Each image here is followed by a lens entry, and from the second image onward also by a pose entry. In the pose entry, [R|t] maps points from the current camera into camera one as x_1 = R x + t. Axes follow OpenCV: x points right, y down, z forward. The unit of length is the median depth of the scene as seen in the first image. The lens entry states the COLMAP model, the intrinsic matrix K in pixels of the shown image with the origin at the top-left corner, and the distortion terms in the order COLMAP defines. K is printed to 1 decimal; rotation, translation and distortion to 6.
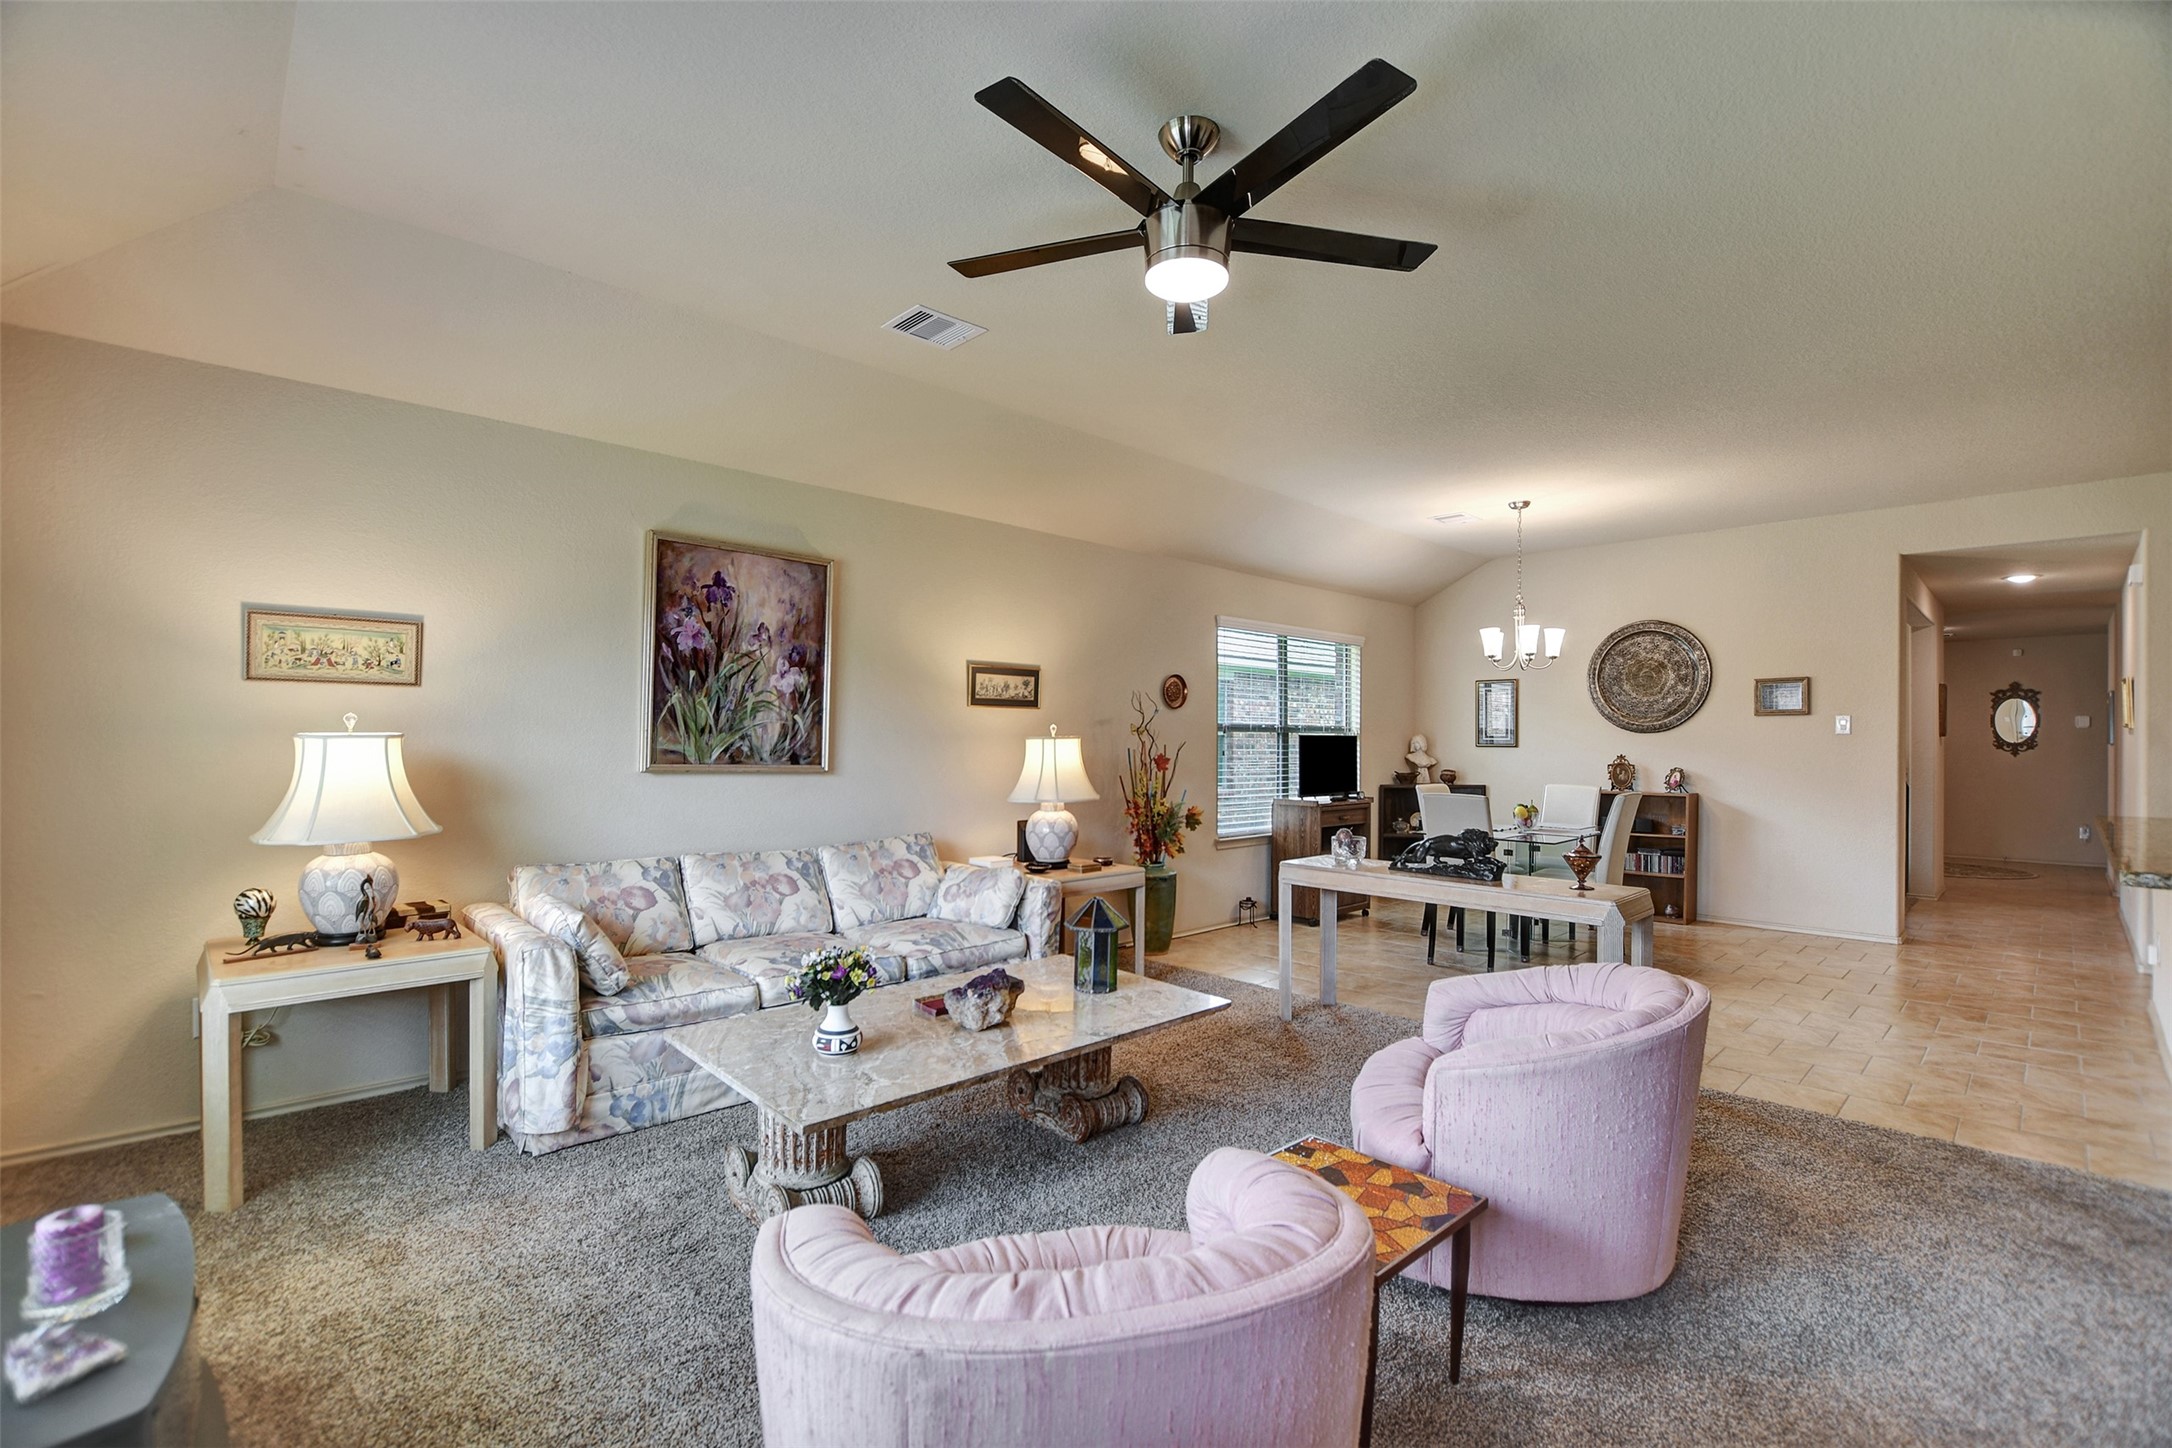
lens RADIAL K [[960.7, 0, 1078.7], [0, 960.7, 733.9], [0, 0, 1]] dist [-0.032594, 0.000323]
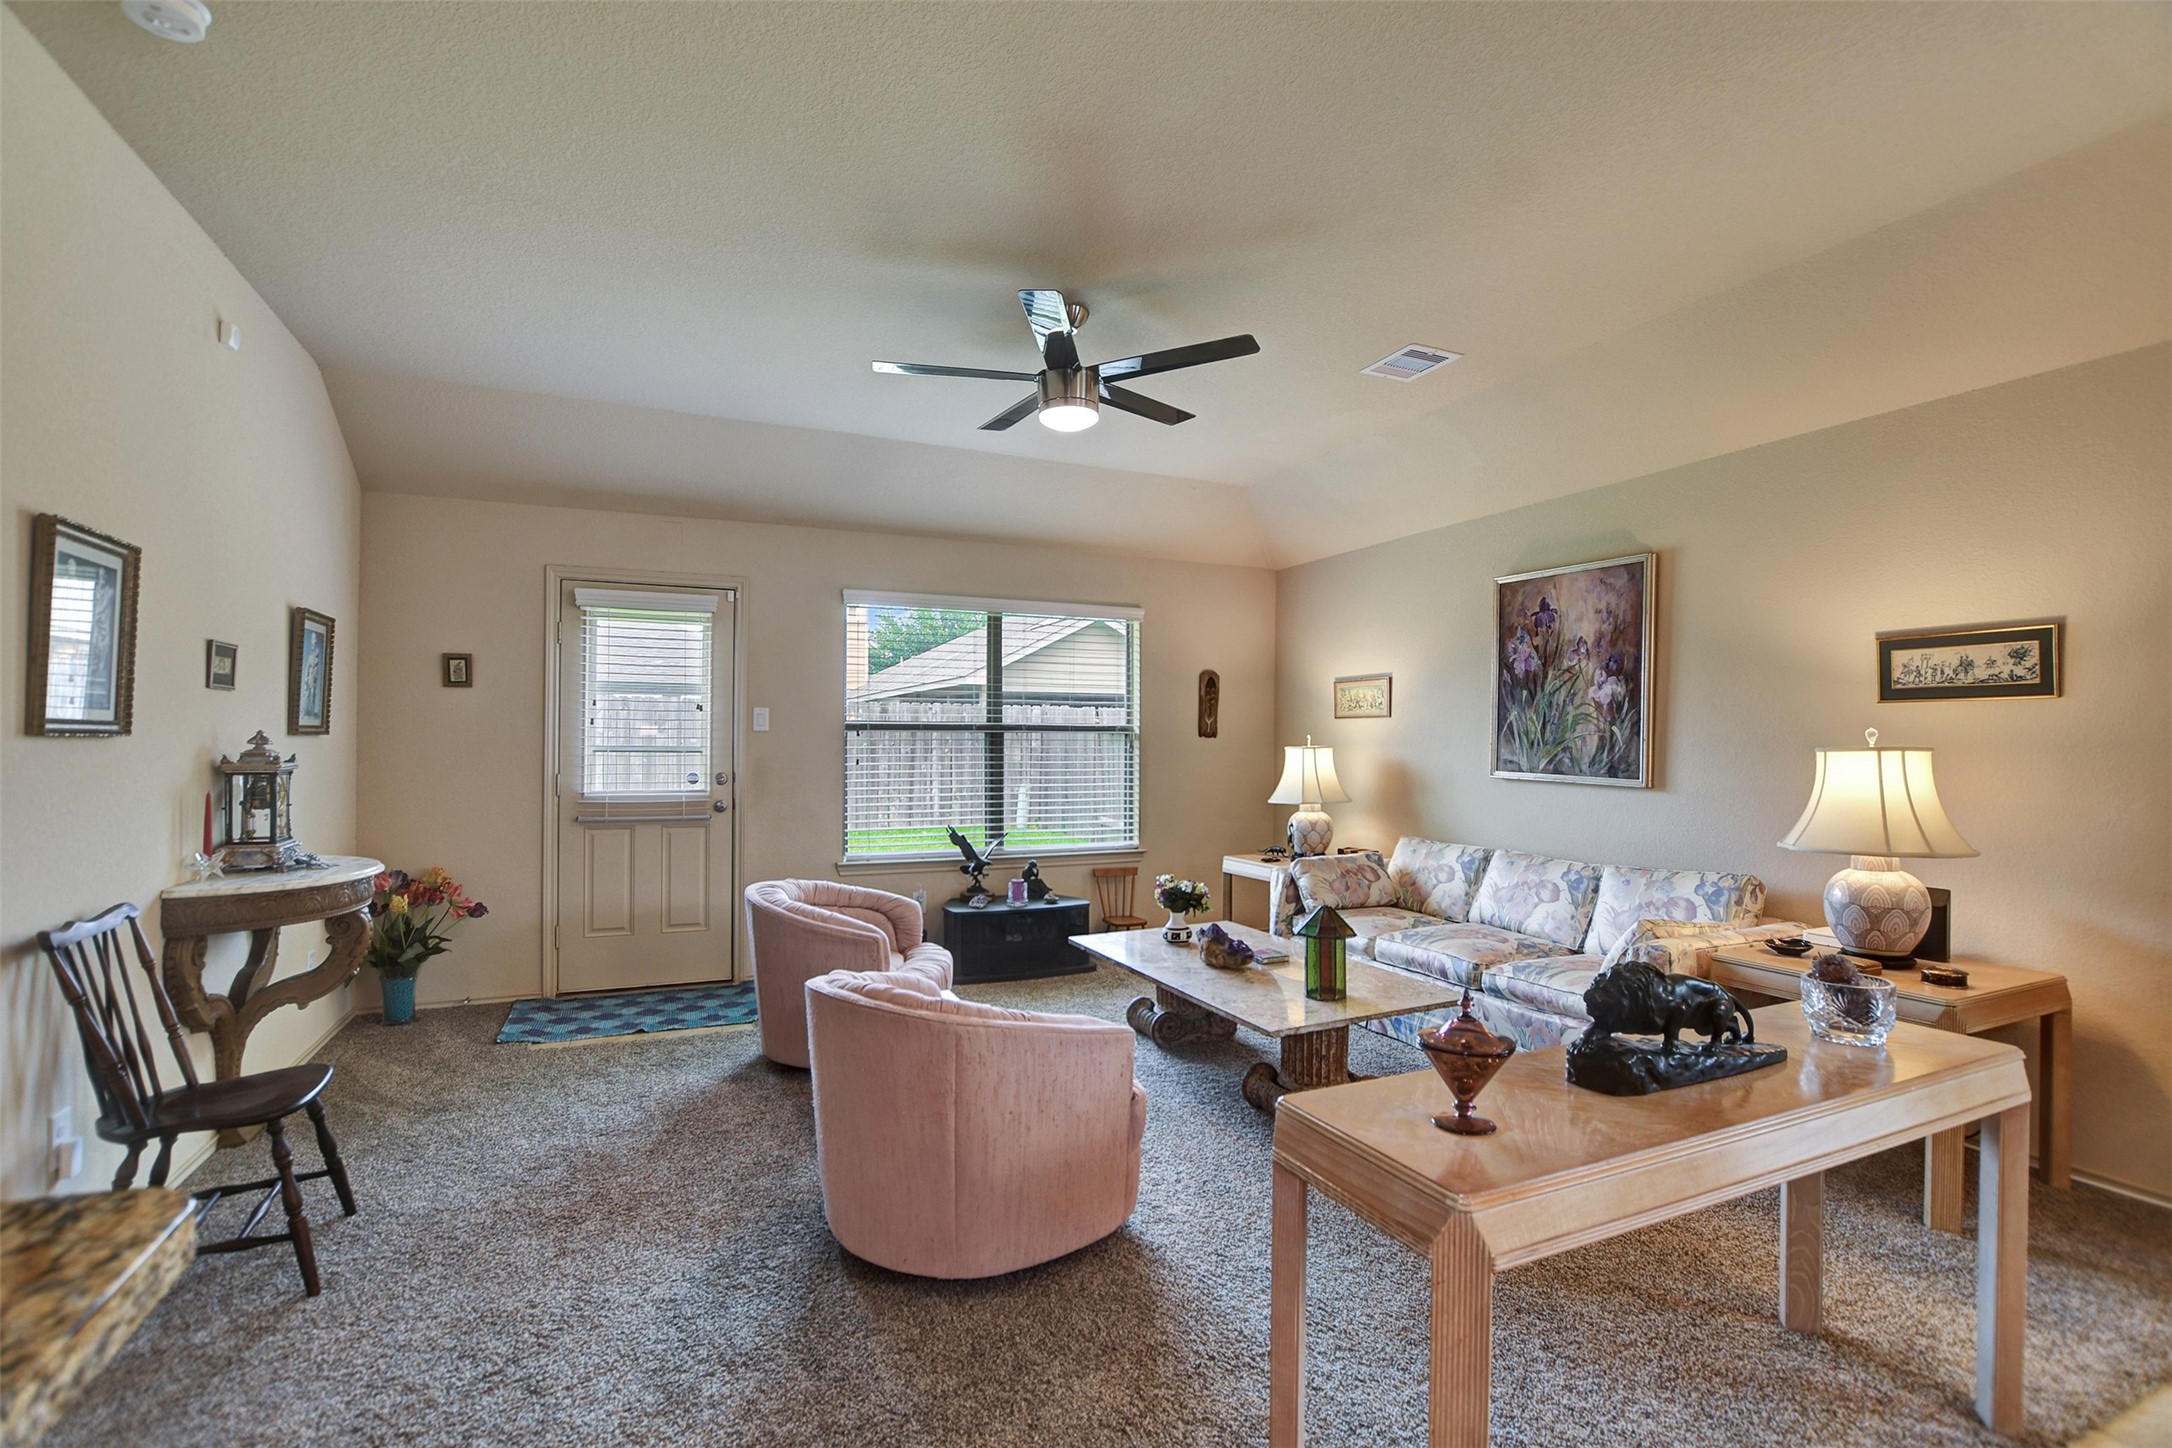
lens RADIAL K [[960.7, 0, 1078.7], [0, 960.7, 733.9], [0, 0, 1]] dist [-0.032594, 0.000323]
pose [[-0.324372, -0.018857, -0.945742, 0.666159], [-0.004276, 0.999820, -0.018469, 0.006858], [0.945920, -0.001947, -0.324394, 0.685452]]
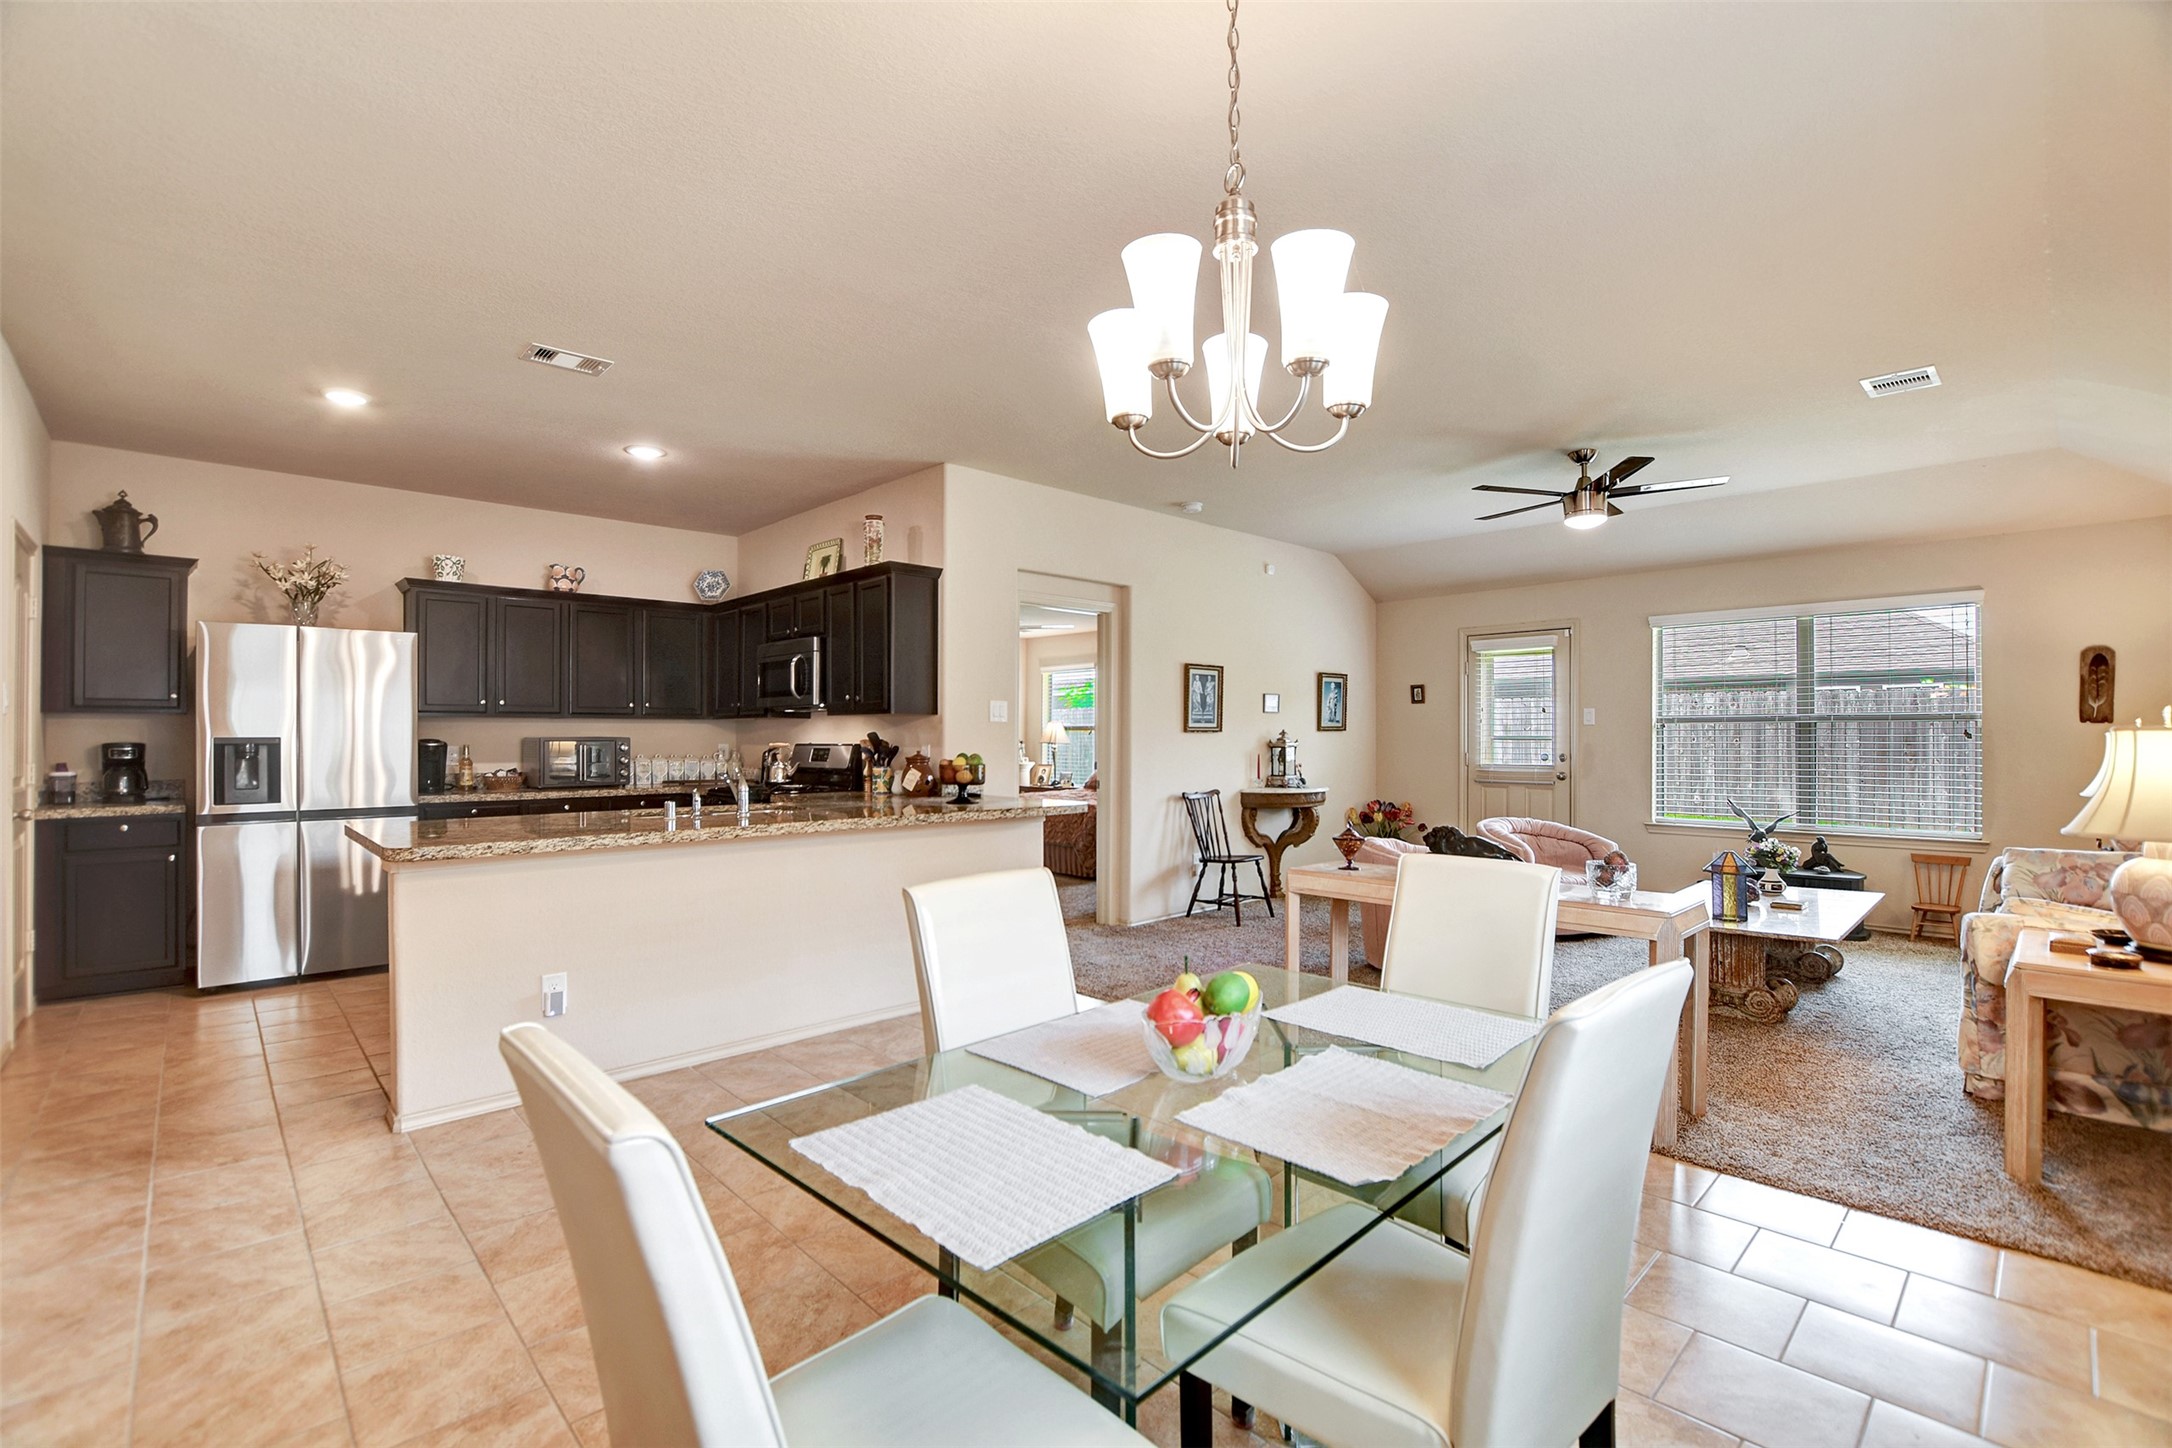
lens RADIAL K [[967.1, 0, 1076.5], [0, 967.1, 740.6], [0, 0, 1]] dist [-0.031910, 0.000438]
pose [[-0.999980, -0.006245, 0.000836, 0.589804], [-0.006244, 0.999979, 0.001493, 0.012884], [-0.000845, 0.001488, -0.999999, 1.482495]]
